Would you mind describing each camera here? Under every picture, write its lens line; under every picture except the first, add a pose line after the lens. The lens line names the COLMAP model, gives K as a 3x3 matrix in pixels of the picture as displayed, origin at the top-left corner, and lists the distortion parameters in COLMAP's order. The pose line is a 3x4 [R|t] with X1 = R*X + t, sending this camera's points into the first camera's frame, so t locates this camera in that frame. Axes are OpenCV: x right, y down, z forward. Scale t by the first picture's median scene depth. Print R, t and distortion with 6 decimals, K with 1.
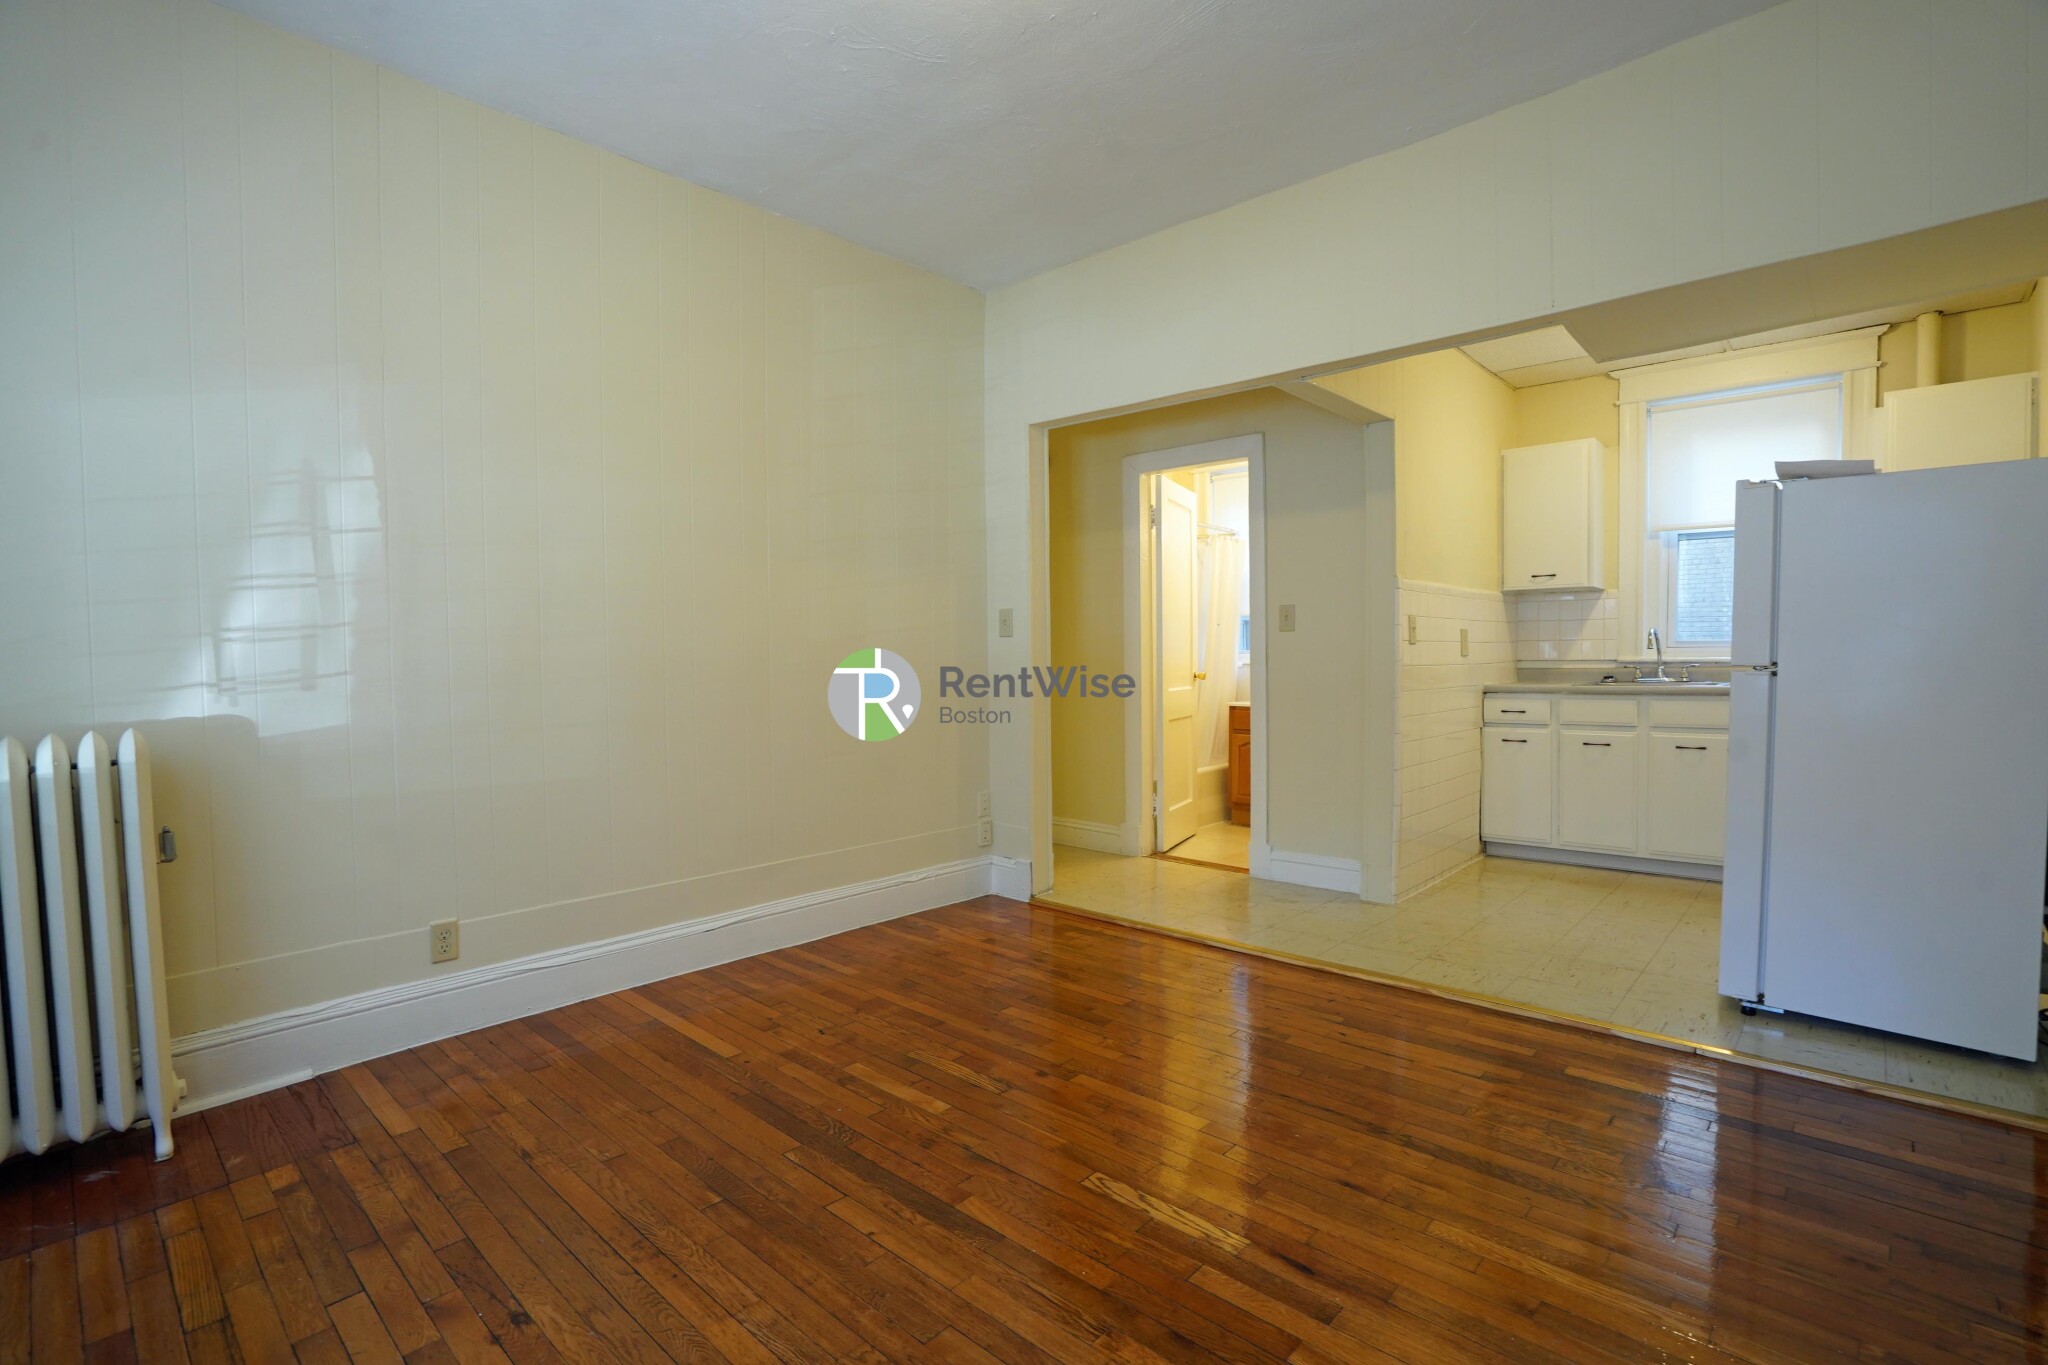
lens RADIAL K [[936.5, 0, 1028.9], [0, 936.5, 680.5], [0, 0, 1]] dist [-0.059882, 0.025385]
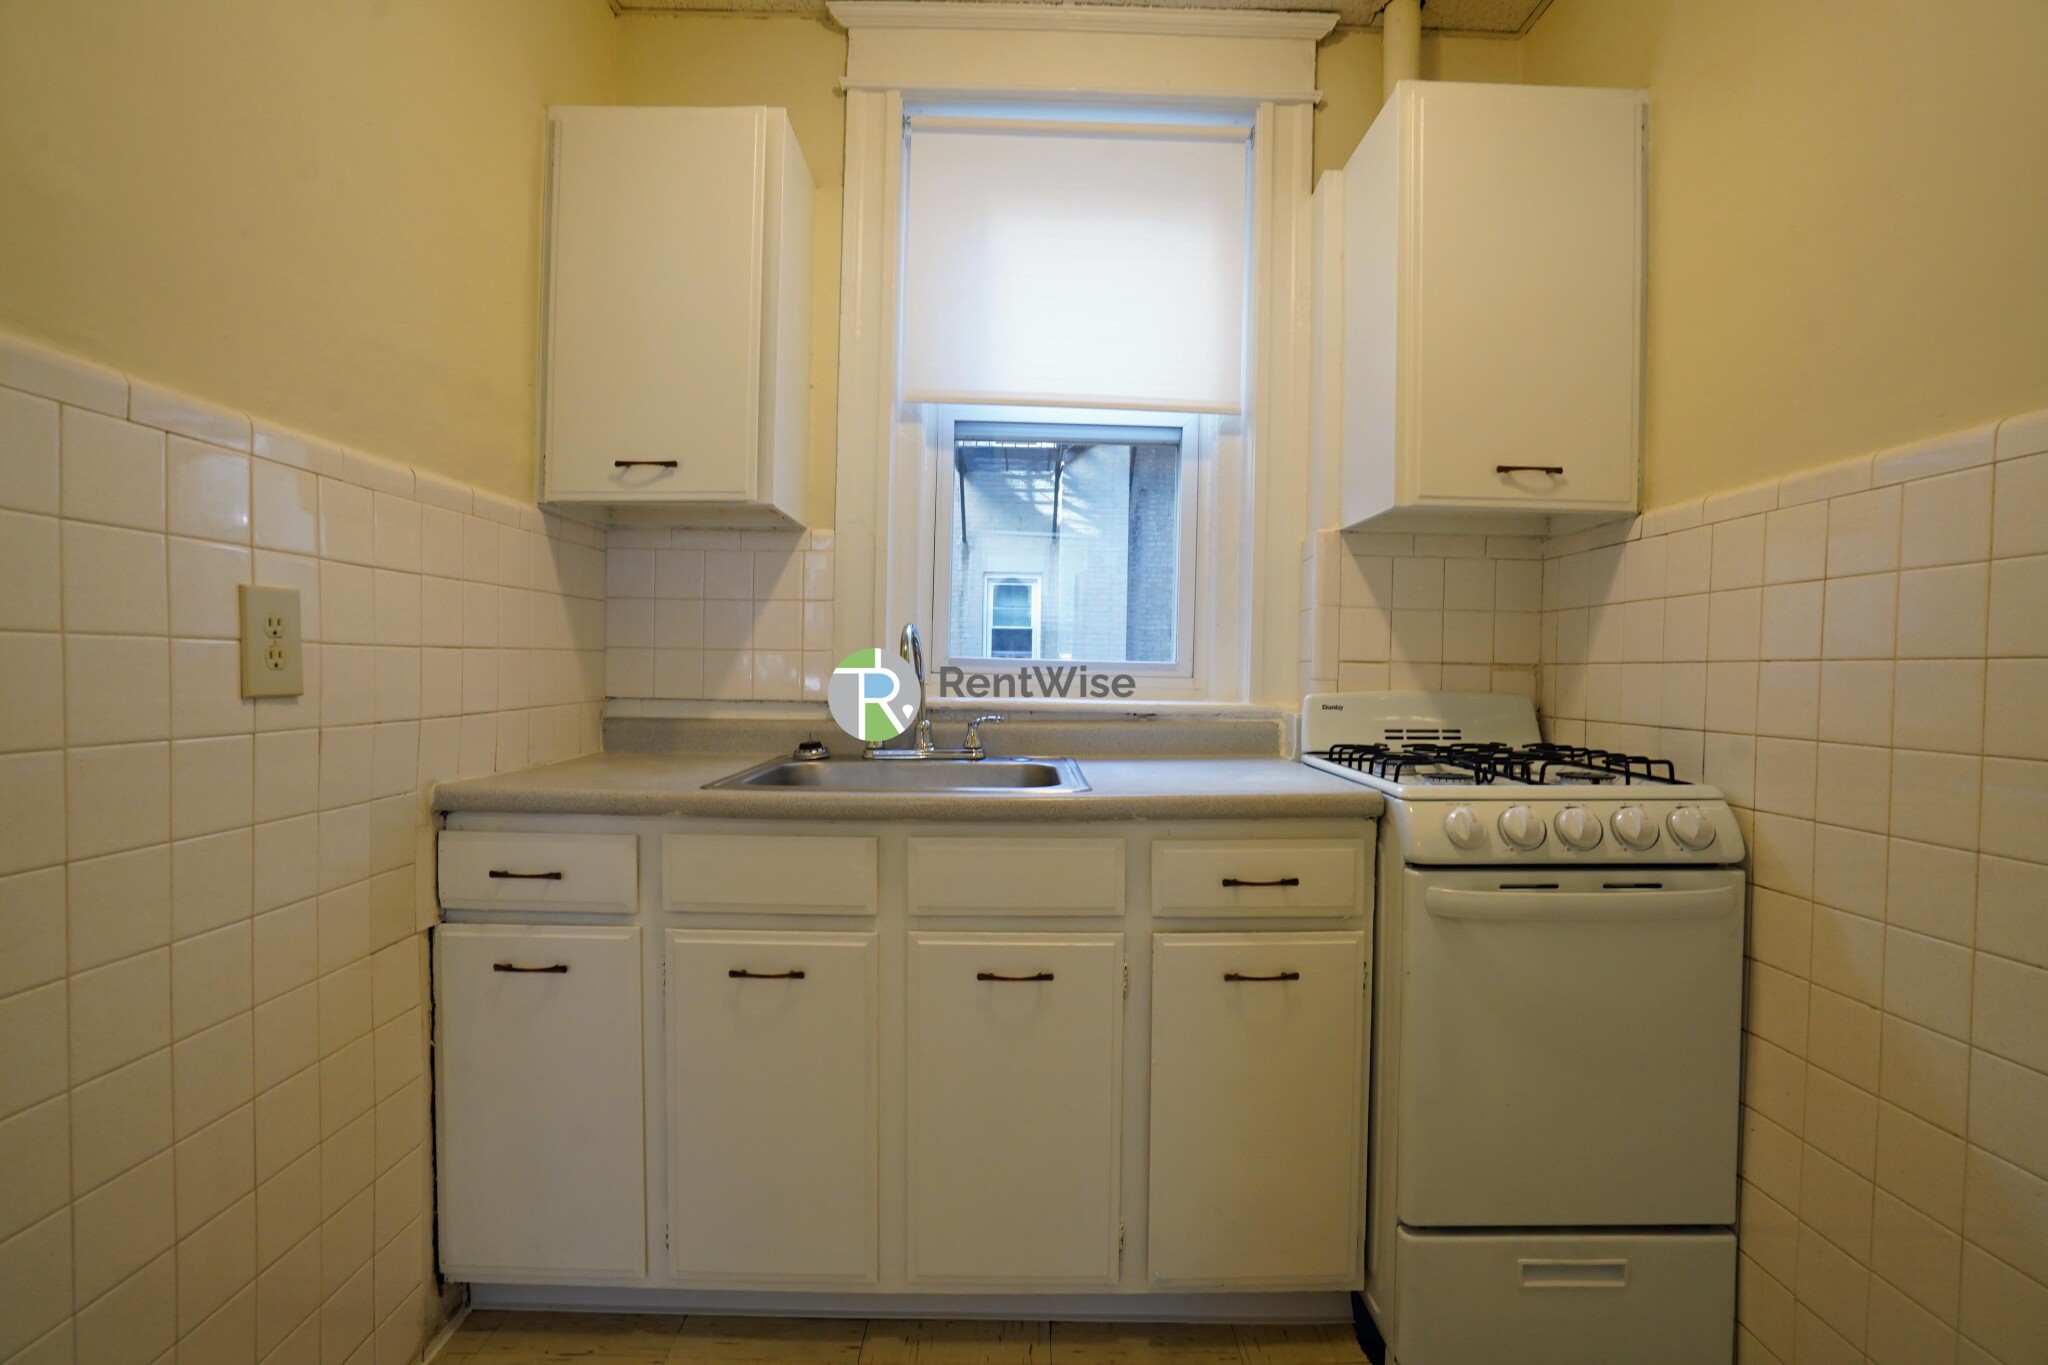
lens RADIAL K [[955.1, 0, 1018.5], [0, 955.1, 683.2], [0, 0, 1]] dist [-0.064014, 0.029109]
pose [[0.731685, 0.009774, 0.681573, 0.470926], [-0.007159, 0.999952, -0.006653, -0.032108], [-0.681605, -0.000011, 0.731720, 0.720154]]
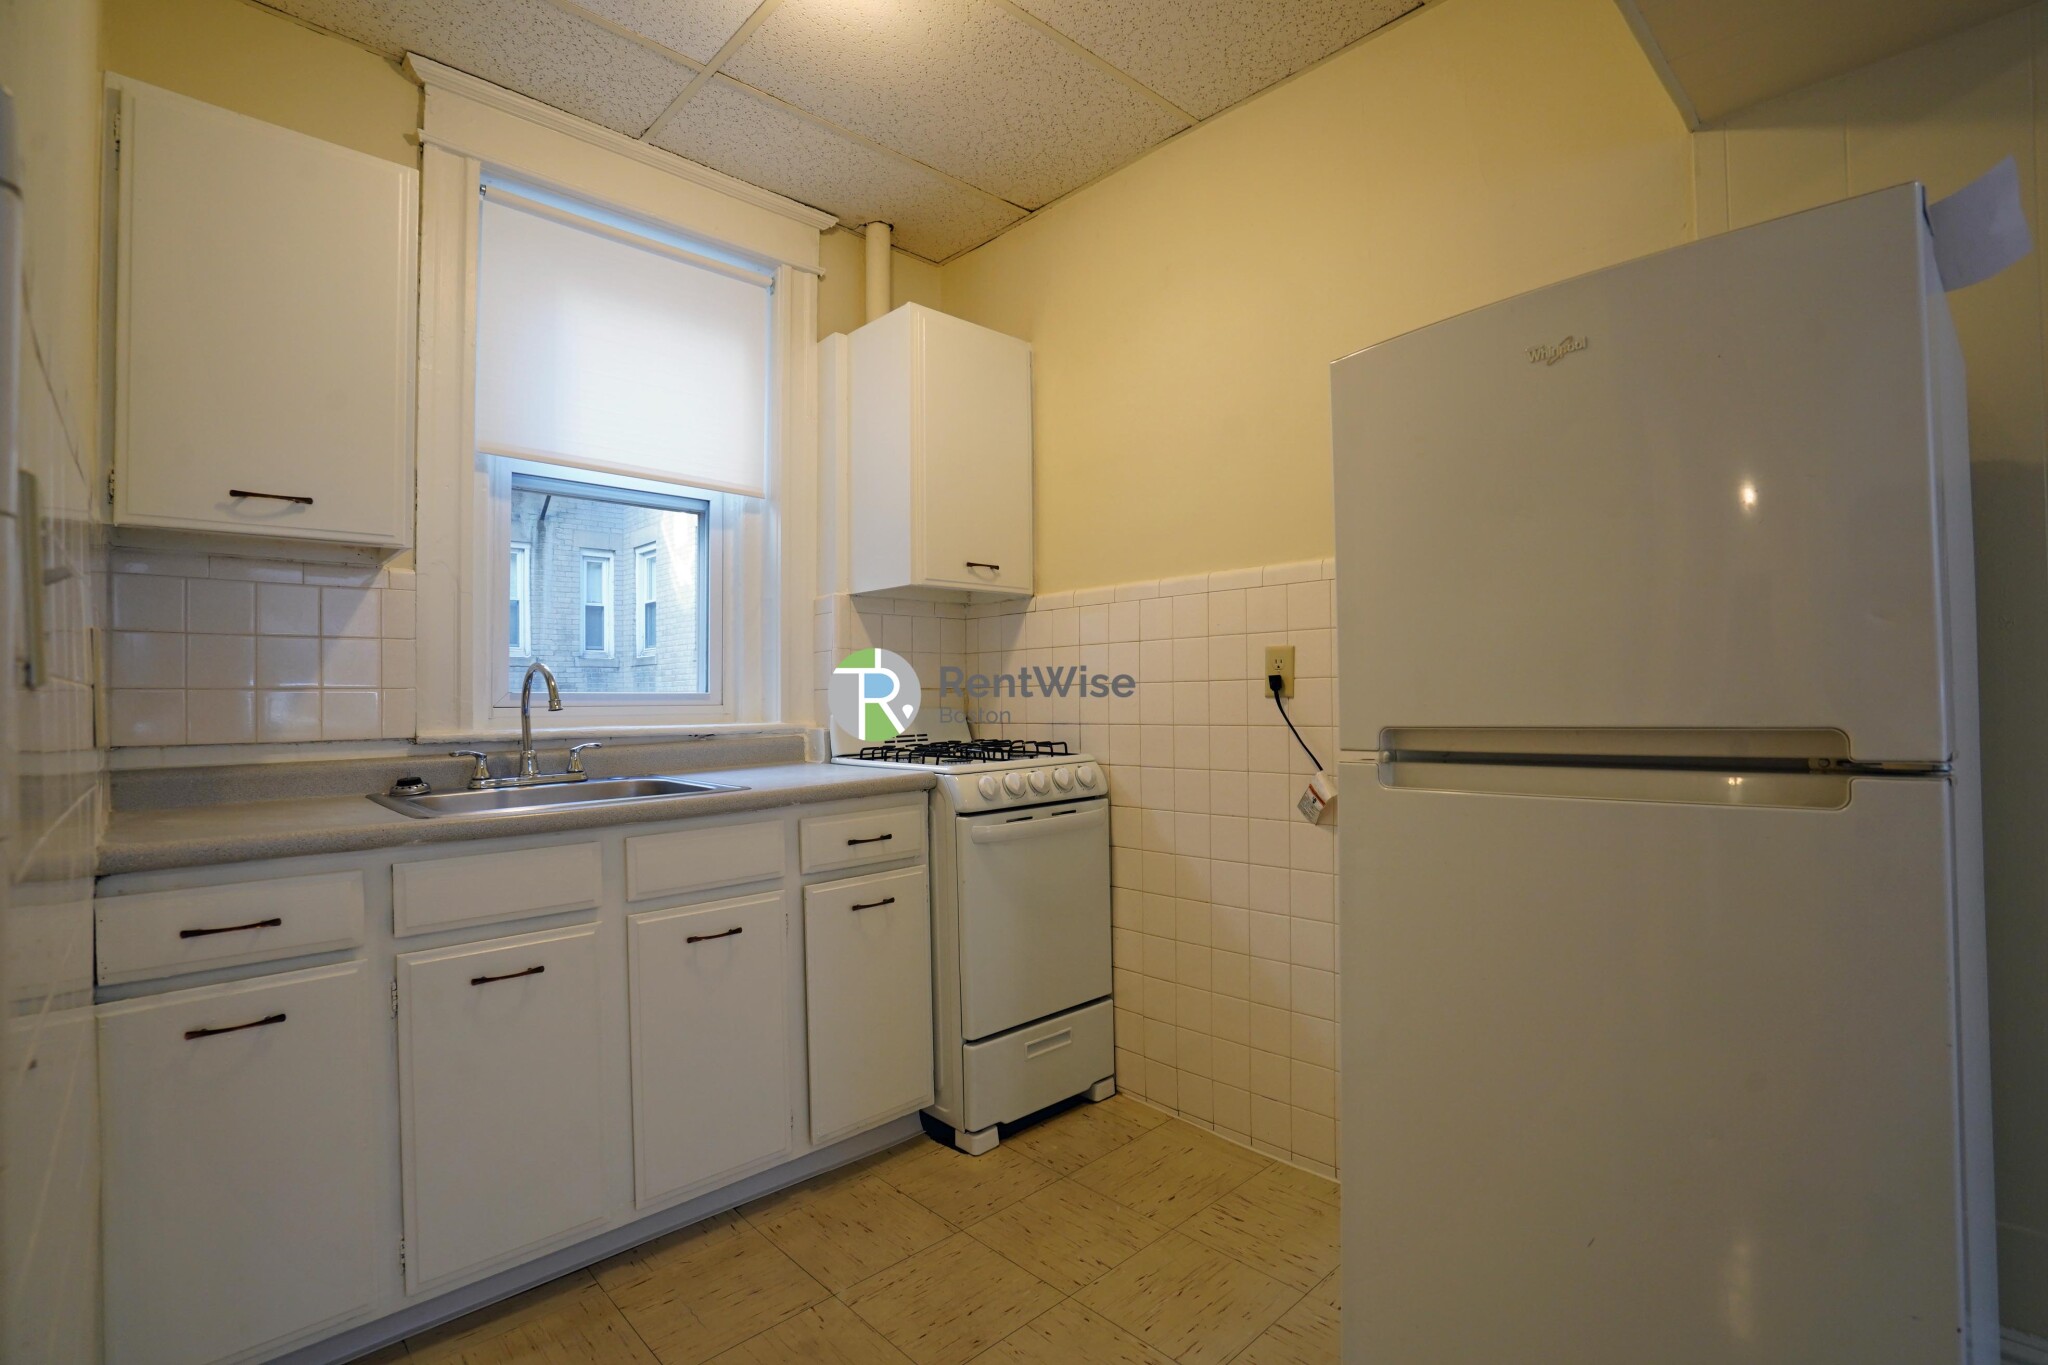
lens RADIAL K [[955.1, 0, 1018.5], [0, 955.1, 683.2], [0, 0, 1]] dist [-0.064014, 0.029109]
pose [[0.069071, 0.023009, 0.997346, 0.269609], [0.034254, 0.999090, -0.025422, -0.030636], [-0.997024, 0.035919, 0.068220, 0.794764]]
